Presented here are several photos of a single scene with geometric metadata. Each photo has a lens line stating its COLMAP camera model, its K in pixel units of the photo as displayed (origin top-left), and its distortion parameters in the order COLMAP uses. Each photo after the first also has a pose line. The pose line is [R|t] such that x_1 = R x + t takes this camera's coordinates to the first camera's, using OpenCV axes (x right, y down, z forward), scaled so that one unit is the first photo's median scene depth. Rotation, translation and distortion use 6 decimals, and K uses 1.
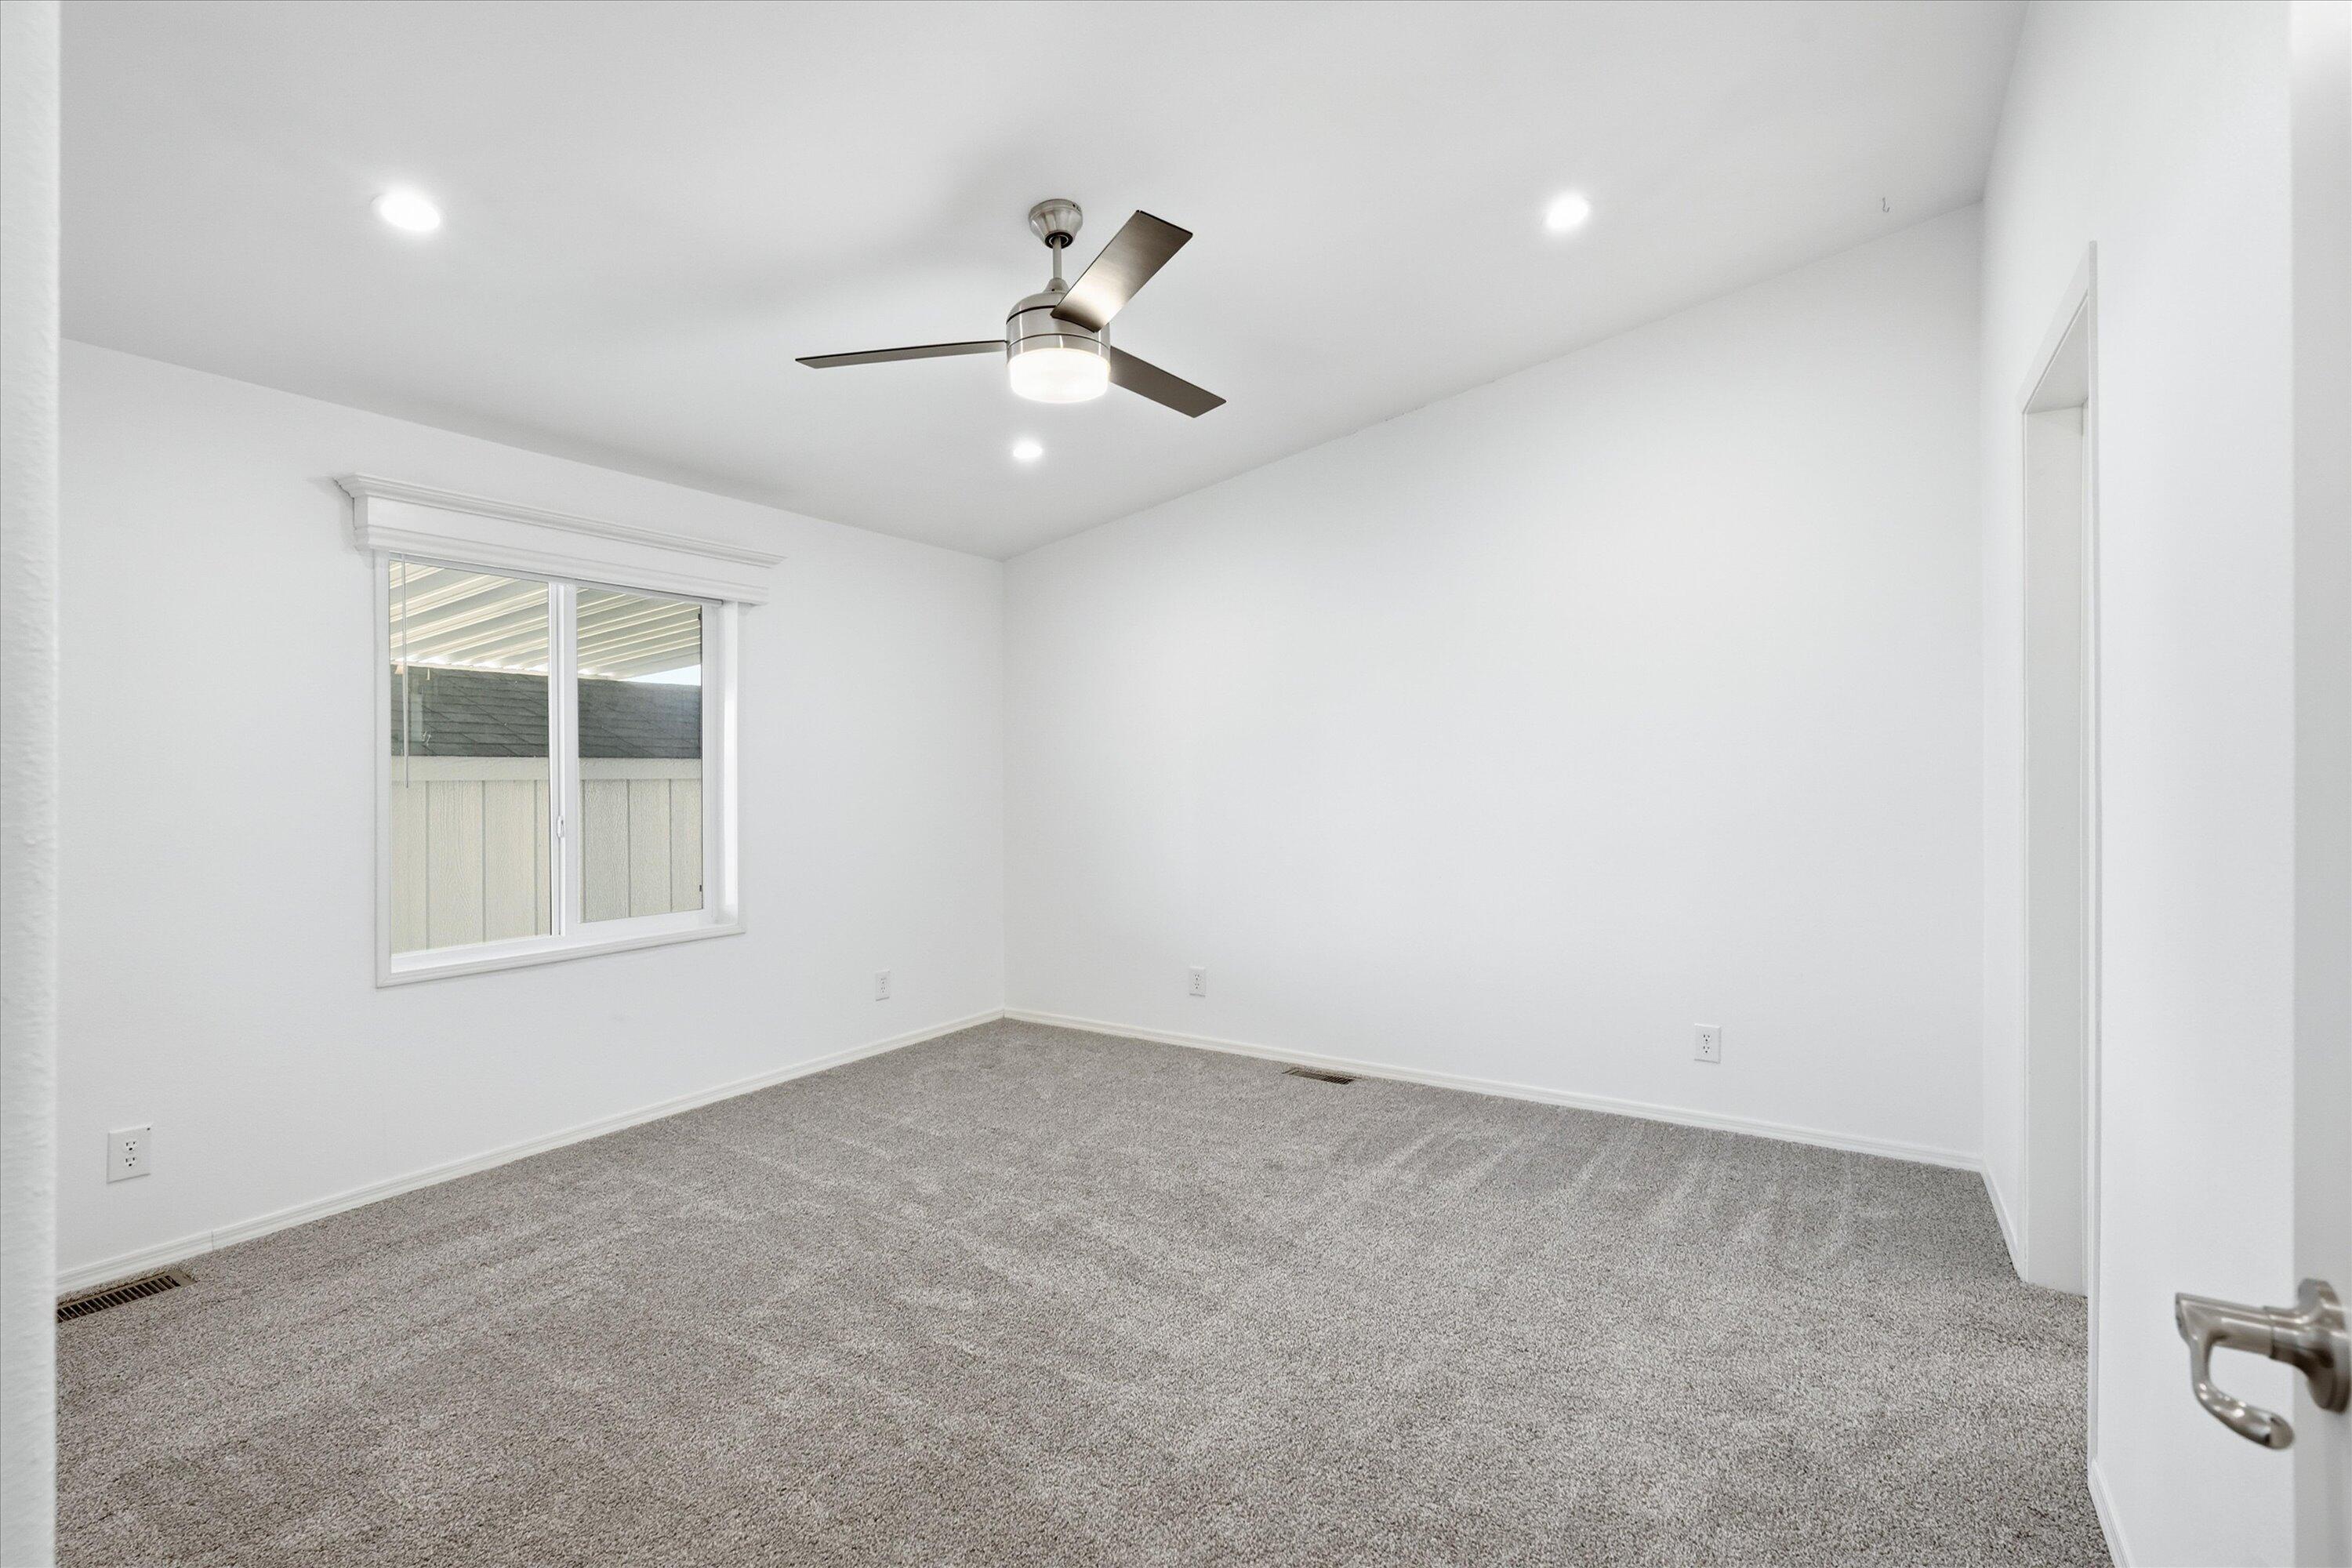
lens RADIAL K [[1078.4, 0, 1176.0], [0, 1078.4, 784.0], [0, 0, 1]] dist [-0.027023, -0.000173]
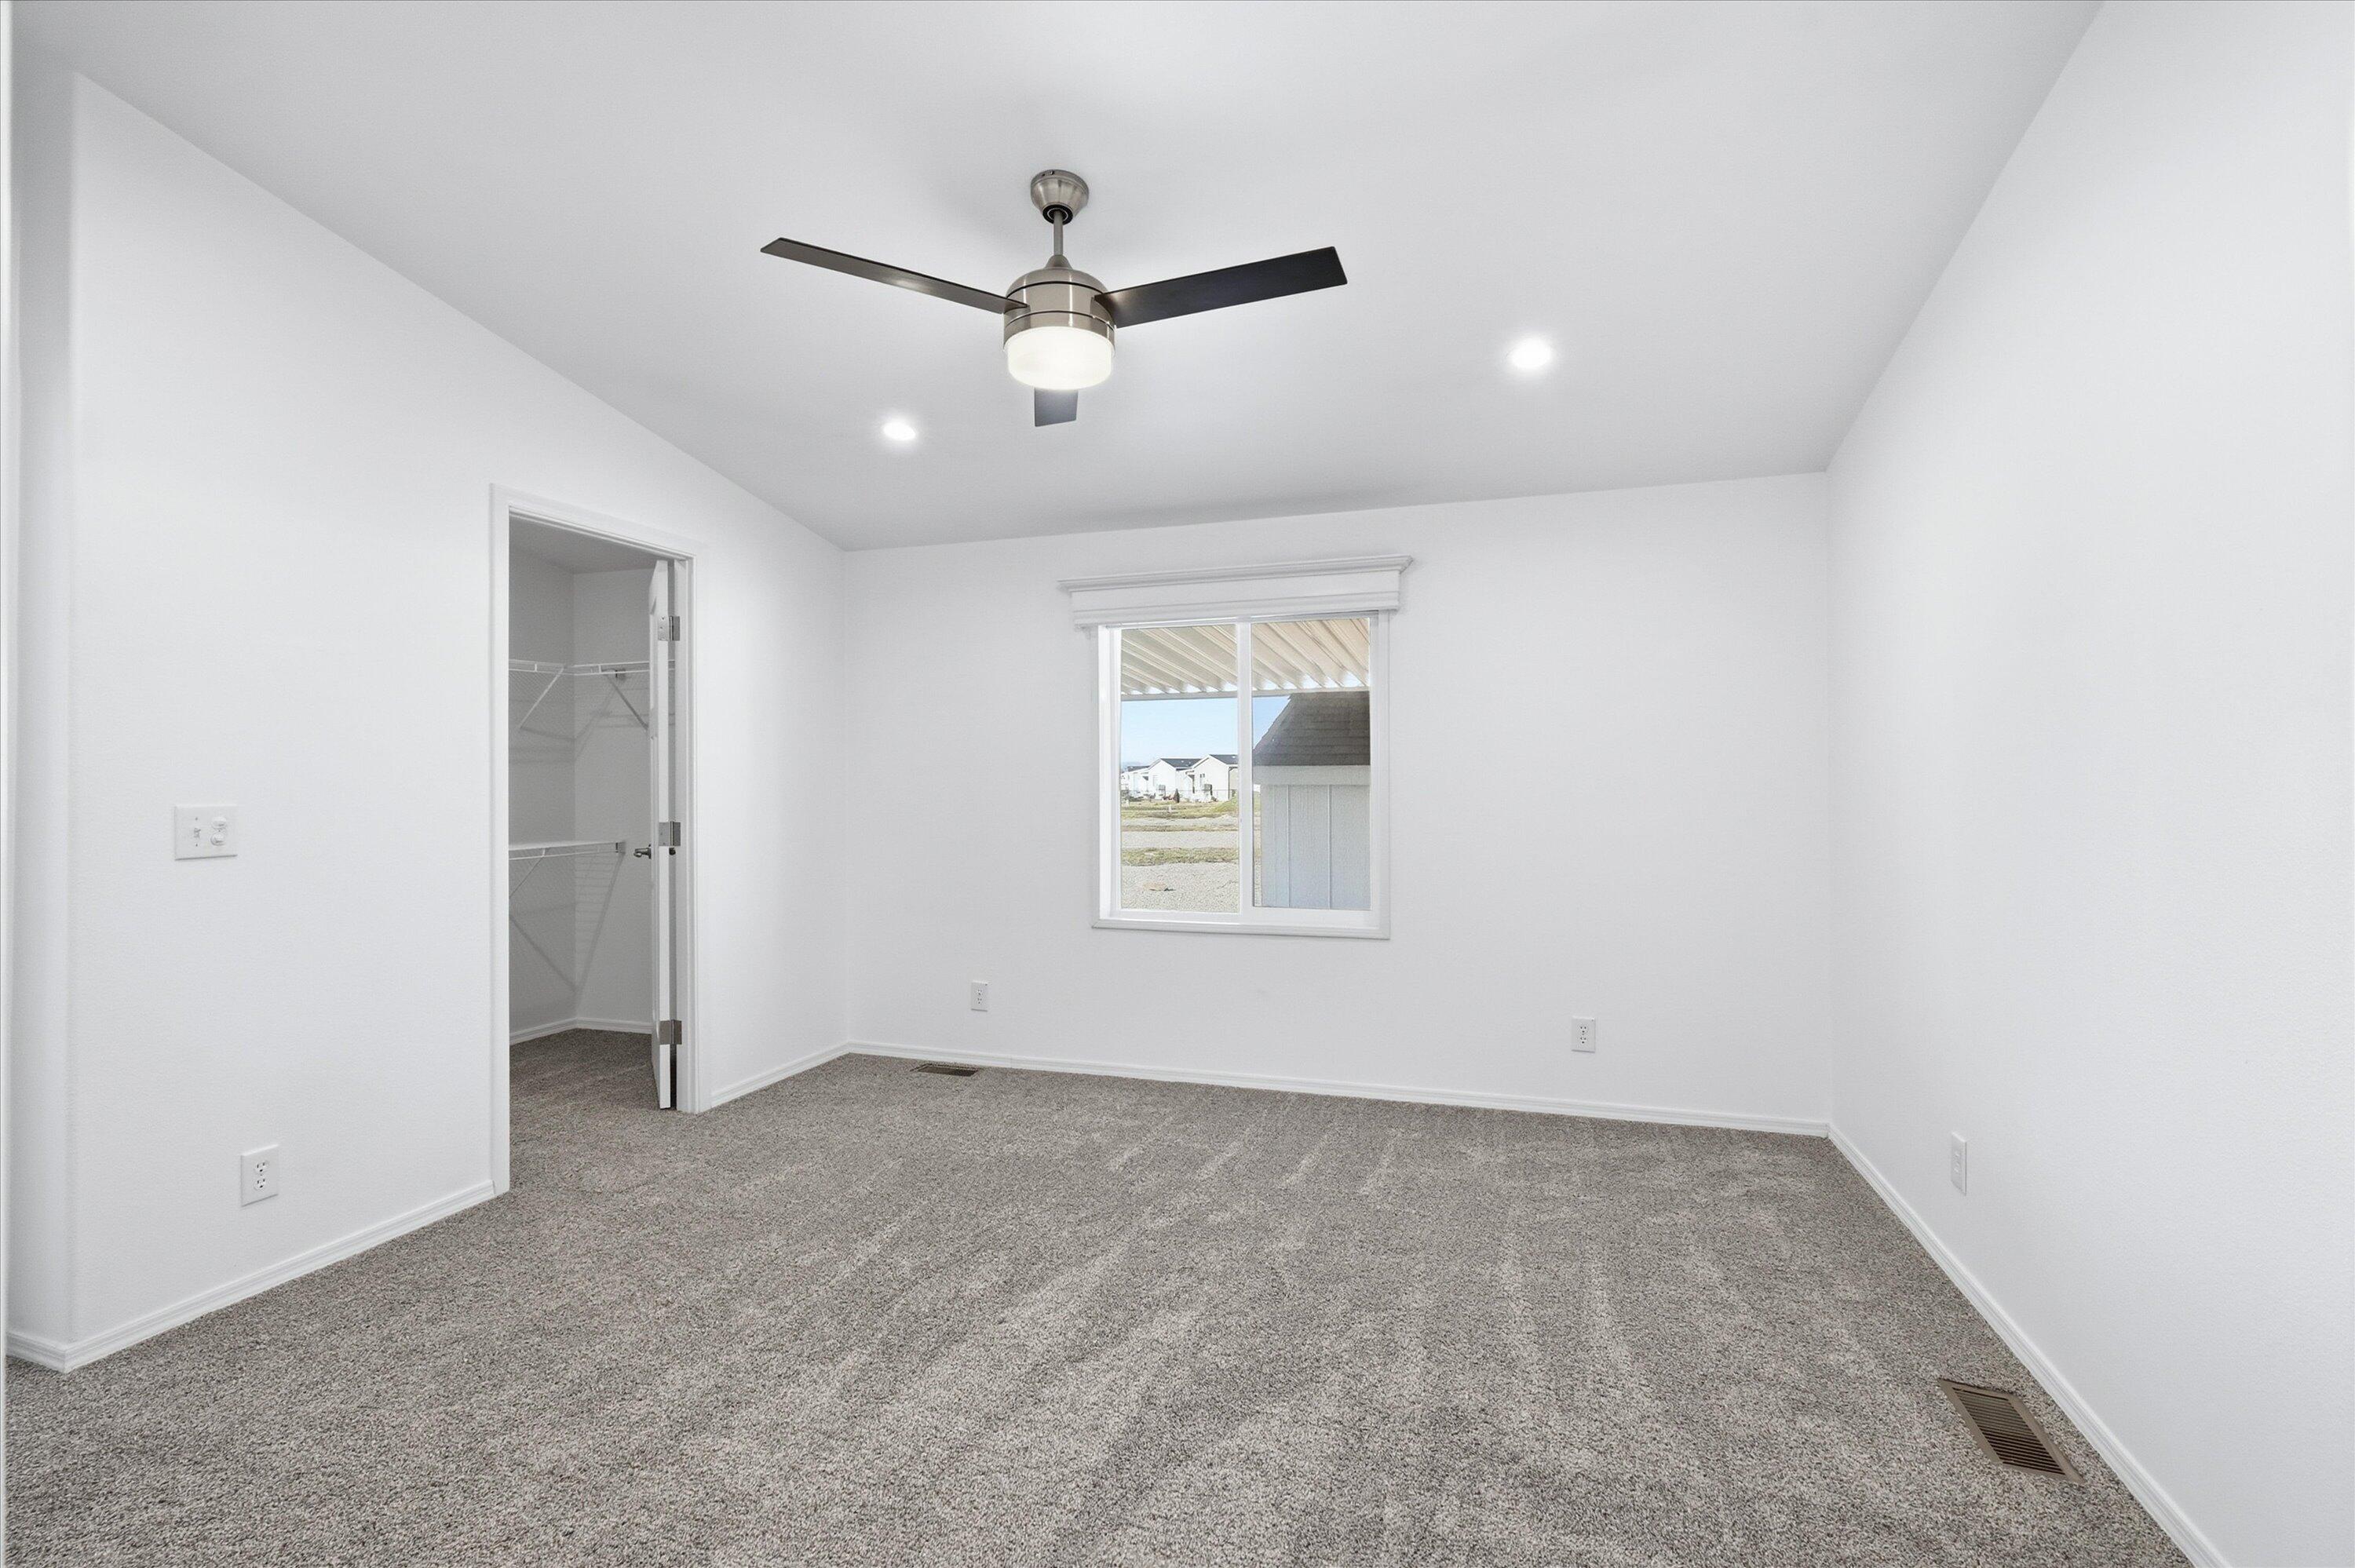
lens RADIAL K [[1079.6, 0, 1177.5], [0, 1079.6, 784.0], [0, 0, 1]] dist [-0.027023, -0.000173]
pose [[0.239576, 0.005781, -0.970861, 0.535818], [-0.015329, 0.999880, 0.002171, -0.005901], [0.970757, 0.014362, 0.239635, 0.574603]]
